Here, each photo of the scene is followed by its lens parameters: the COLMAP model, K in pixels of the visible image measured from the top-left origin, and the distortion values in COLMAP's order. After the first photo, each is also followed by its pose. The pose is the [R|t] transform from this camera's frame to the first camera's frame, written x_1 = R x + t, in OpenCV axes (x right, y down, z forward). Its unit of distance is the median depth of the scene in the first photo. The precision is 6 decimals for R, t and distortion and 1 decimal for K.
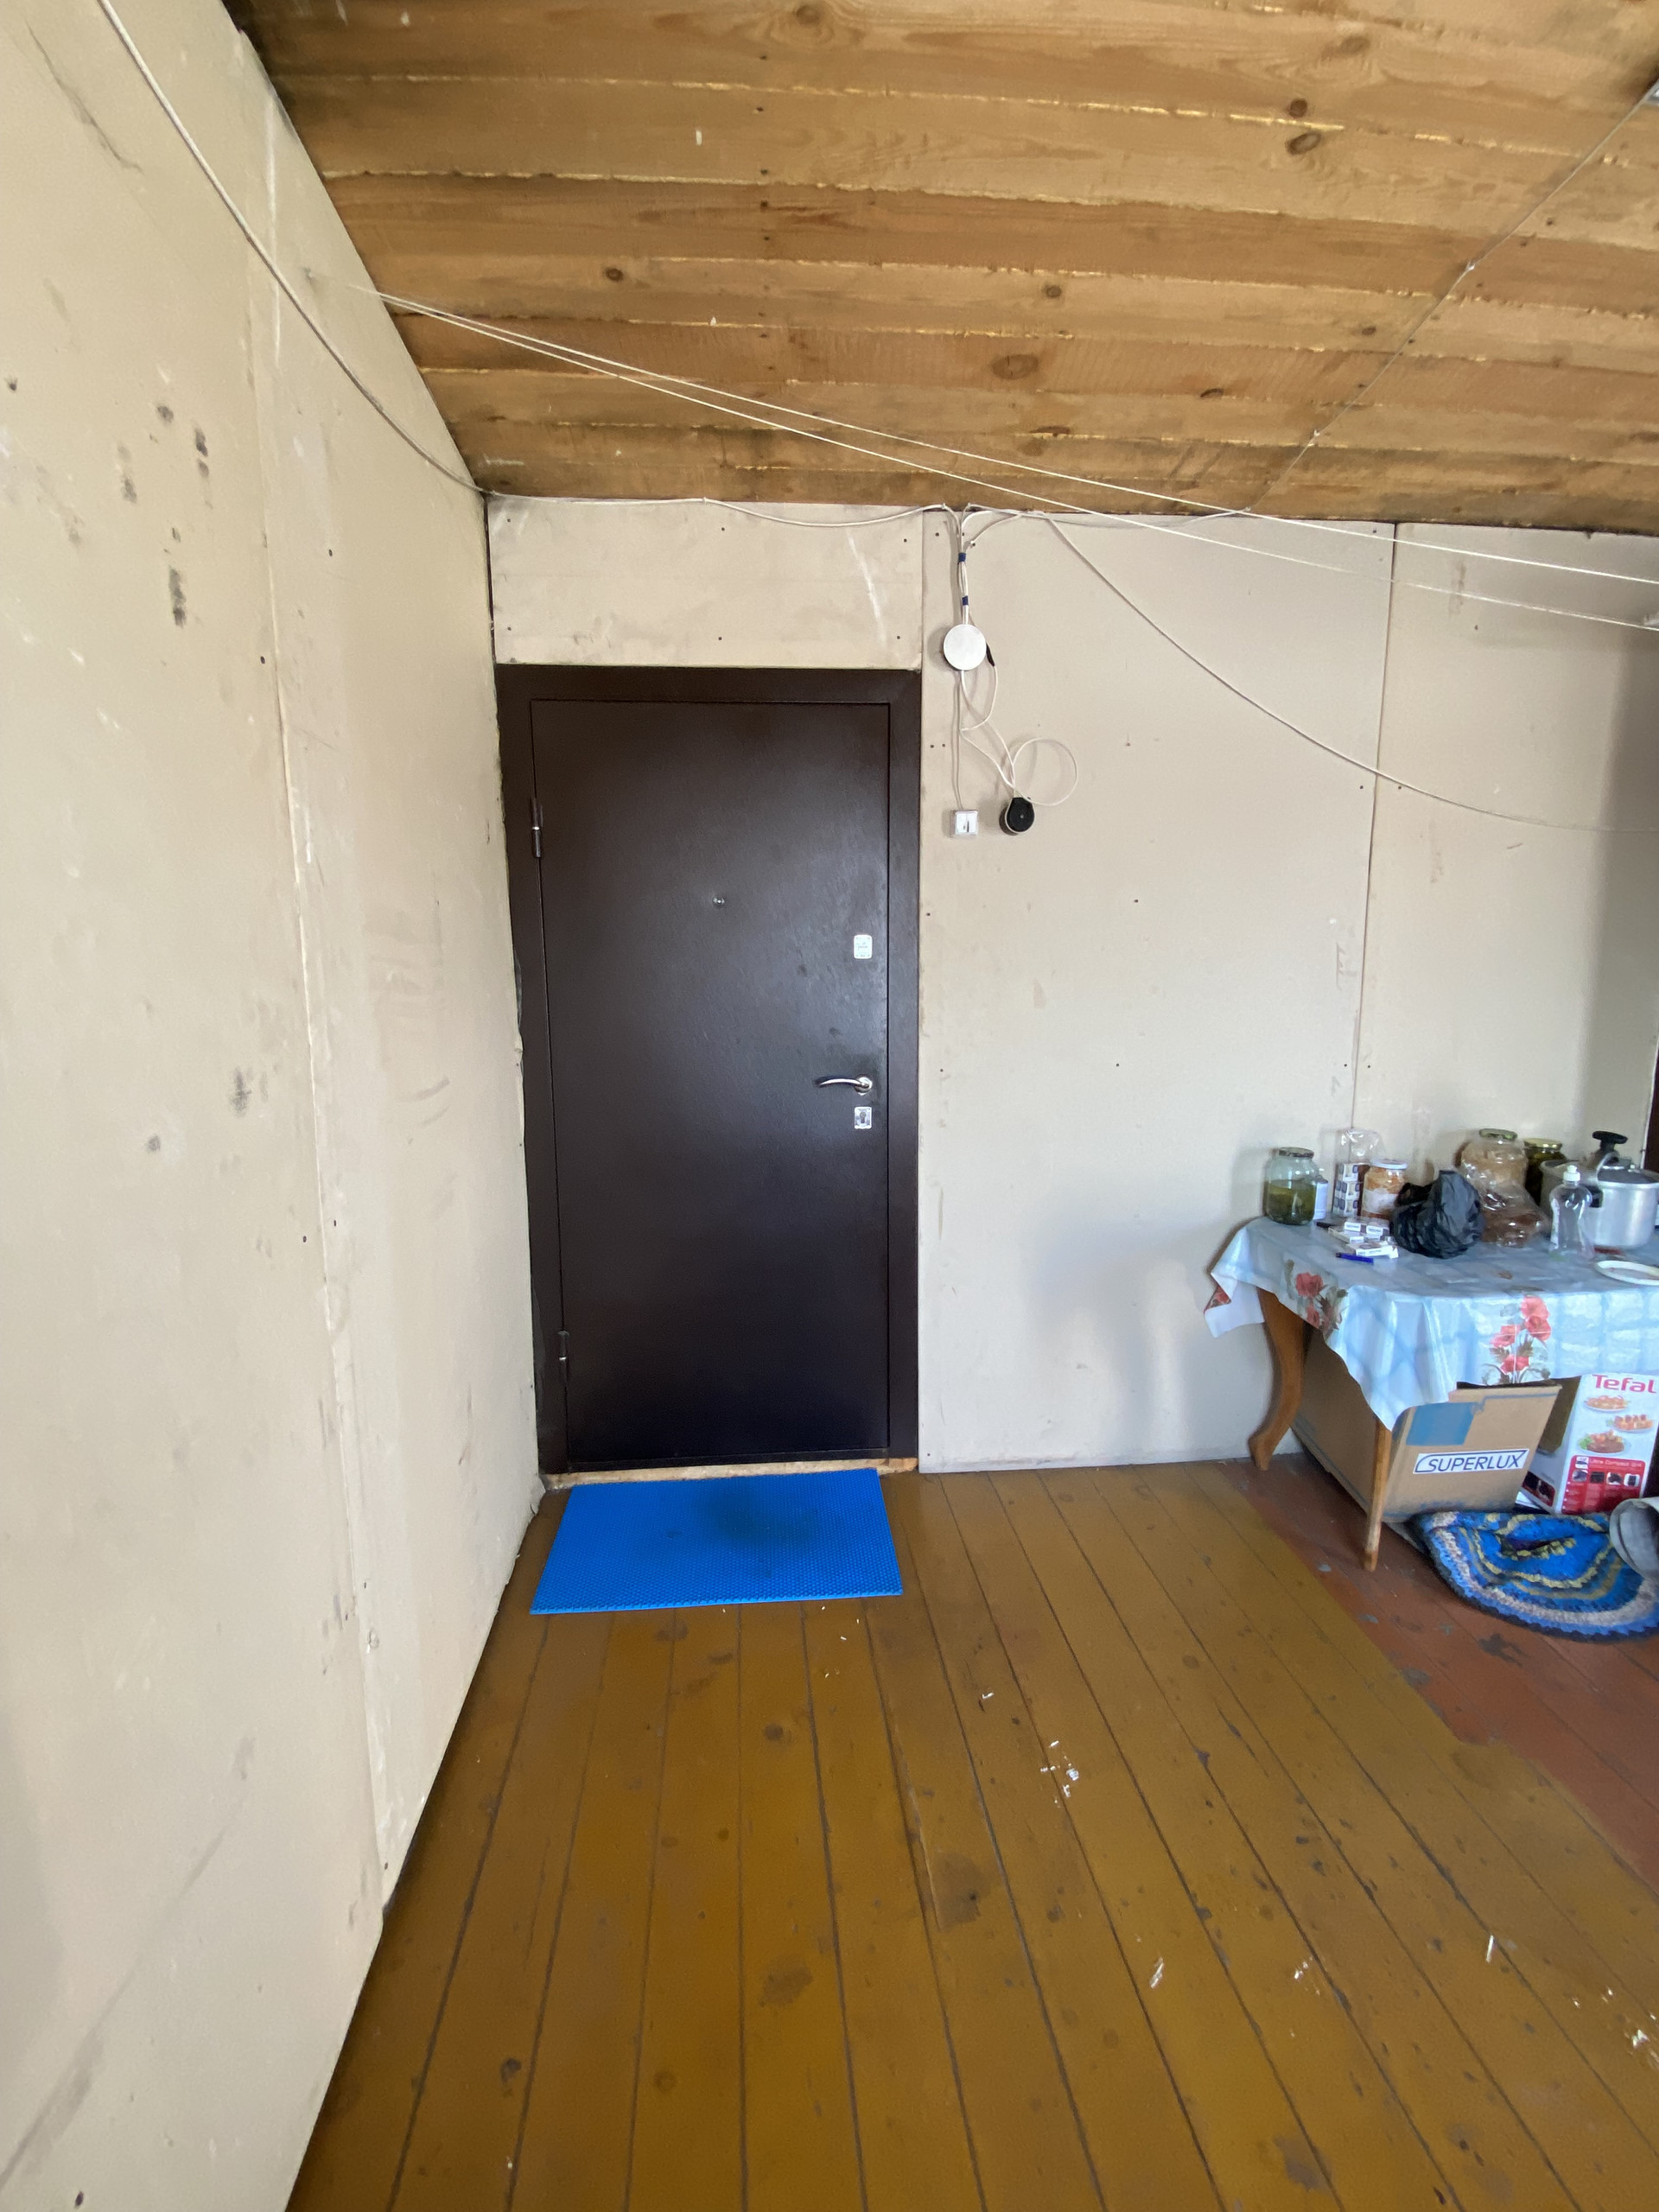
lens RADIAL K [[902.8, 0, 820.1], [0, 902.8, 1097.1], [0, 0, 1]] dist [0.020279, -0.020858]
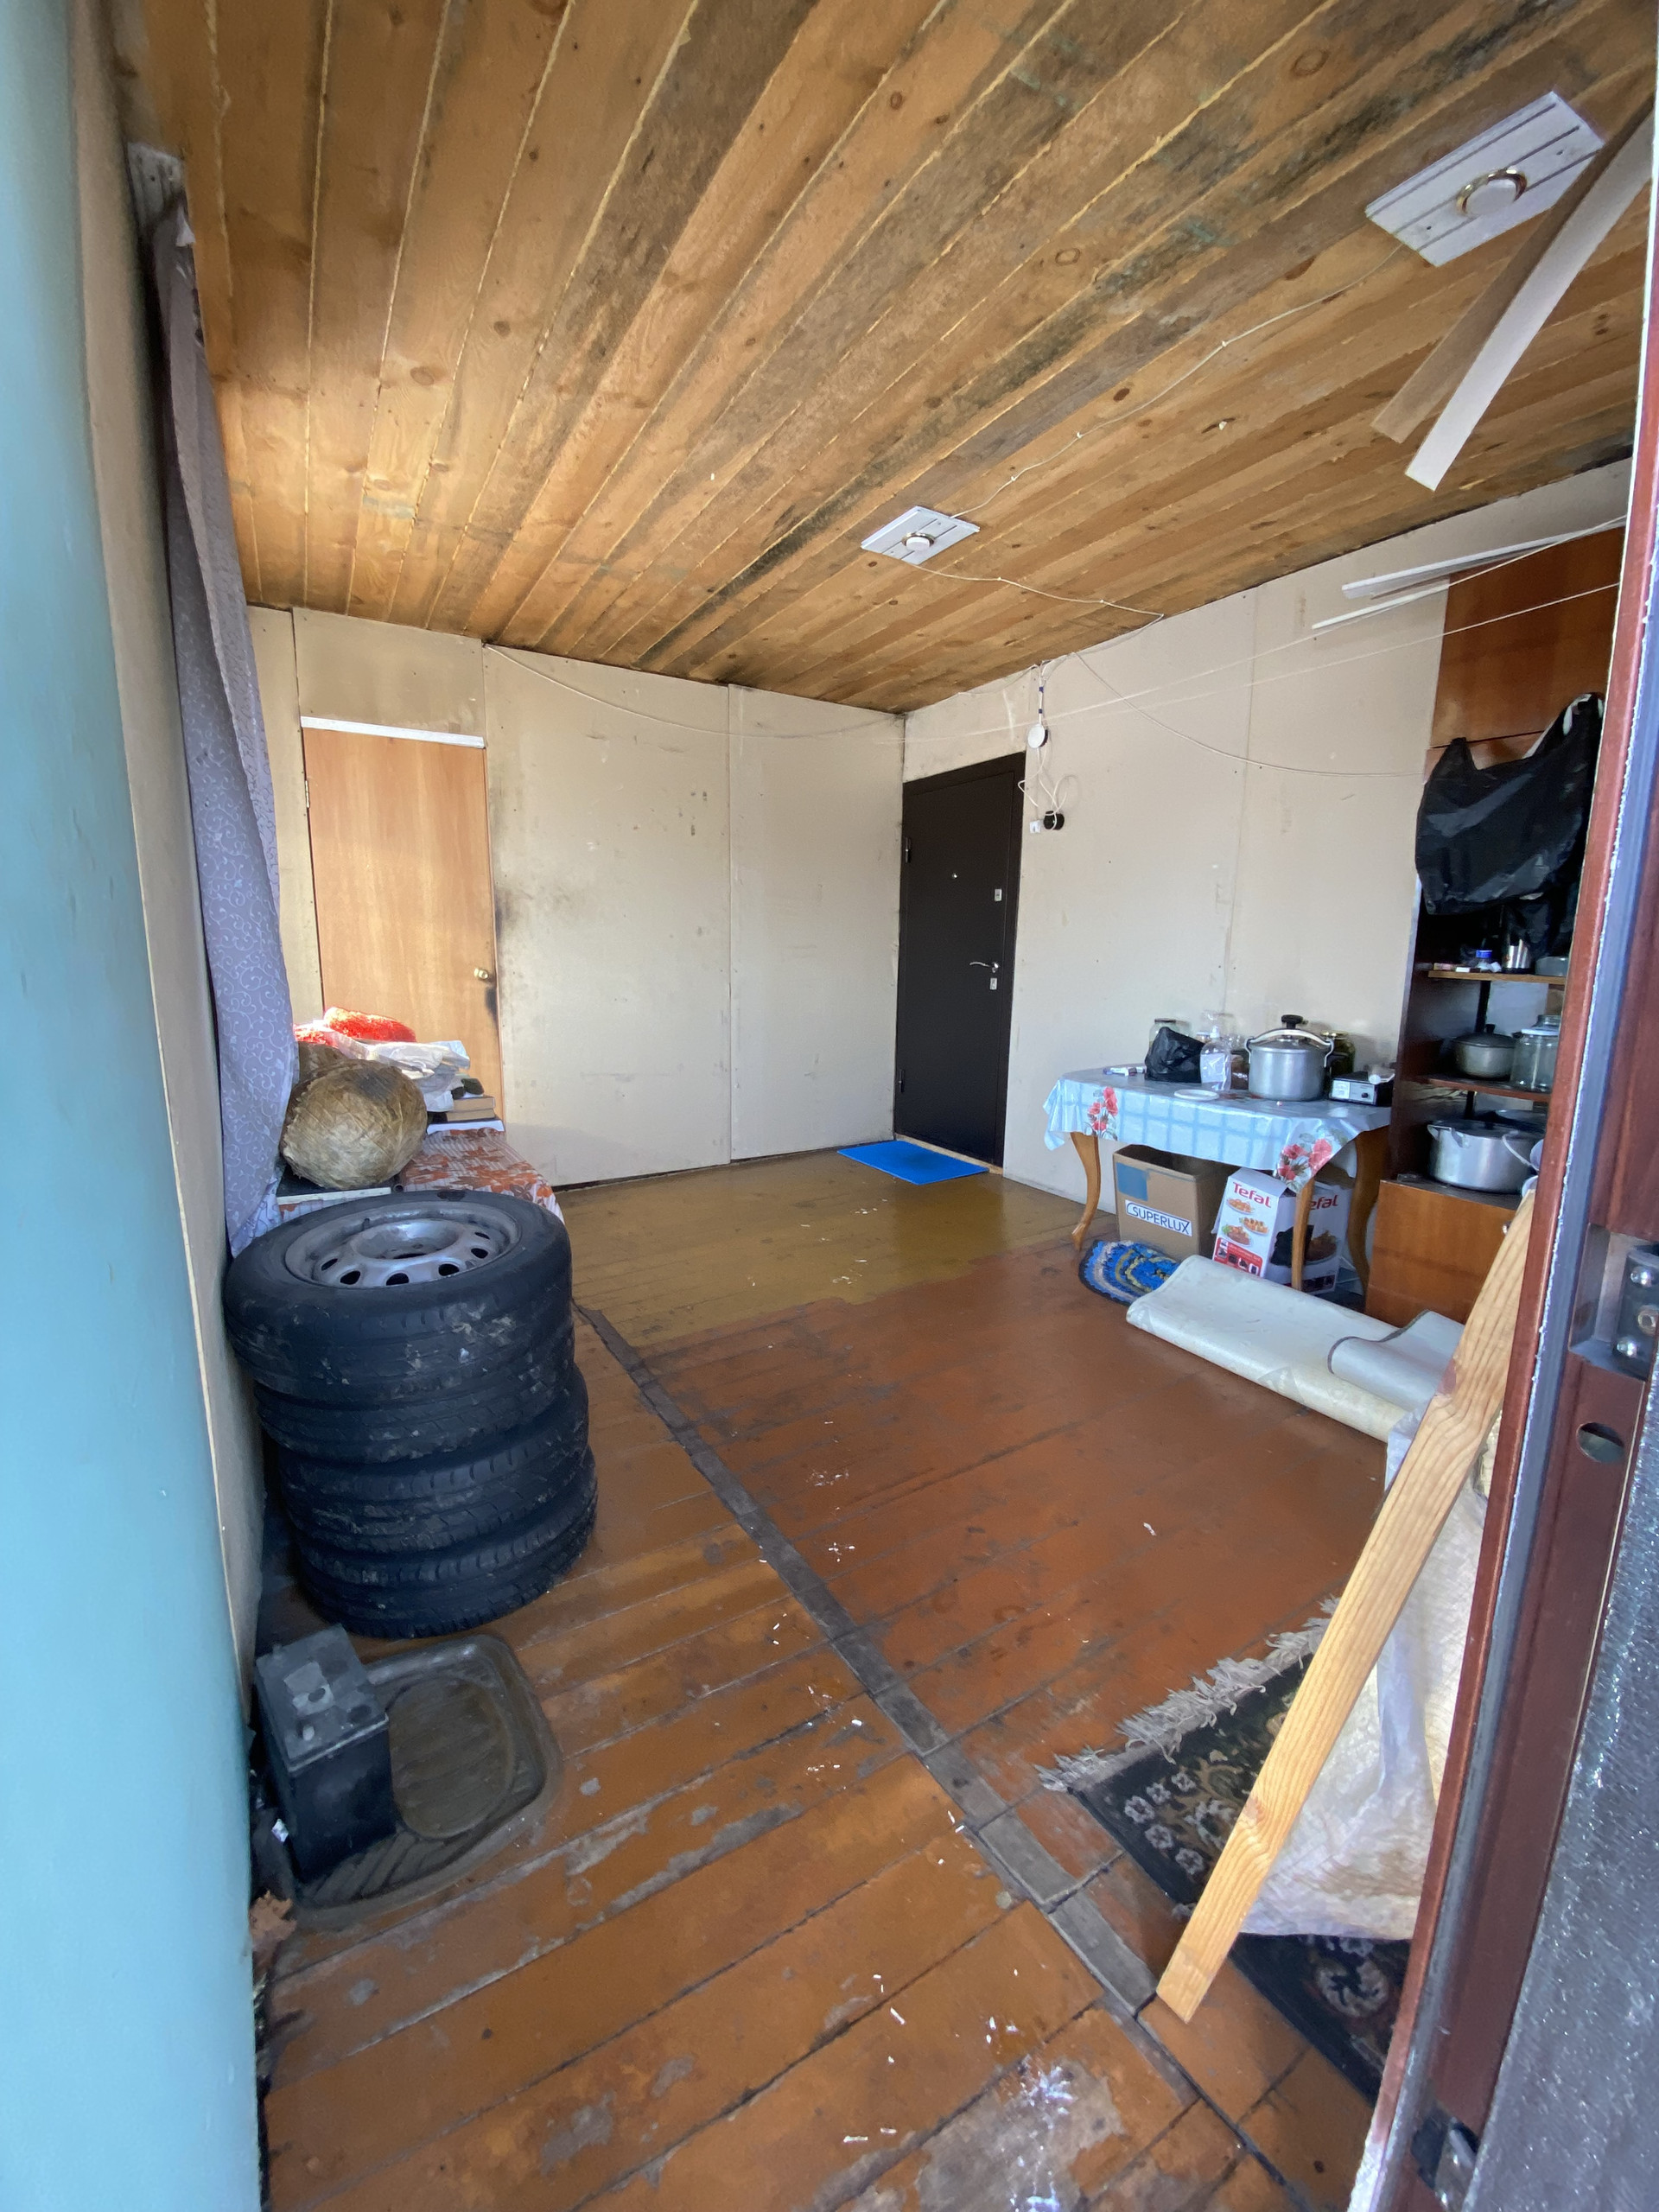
lens RADIAL K [[902.8, 0, 820.1], [0, 902.8, 1097.1], [0, 0, 1]] dist [0.020279, -0.020858]
pose [[0.430734, 0.162631, -0.887705, 1.819193], [-0.133256, 0.984308, 0.115671, 0.098375], [0.892587, 0.068469, 0.445646, -0.218365]]
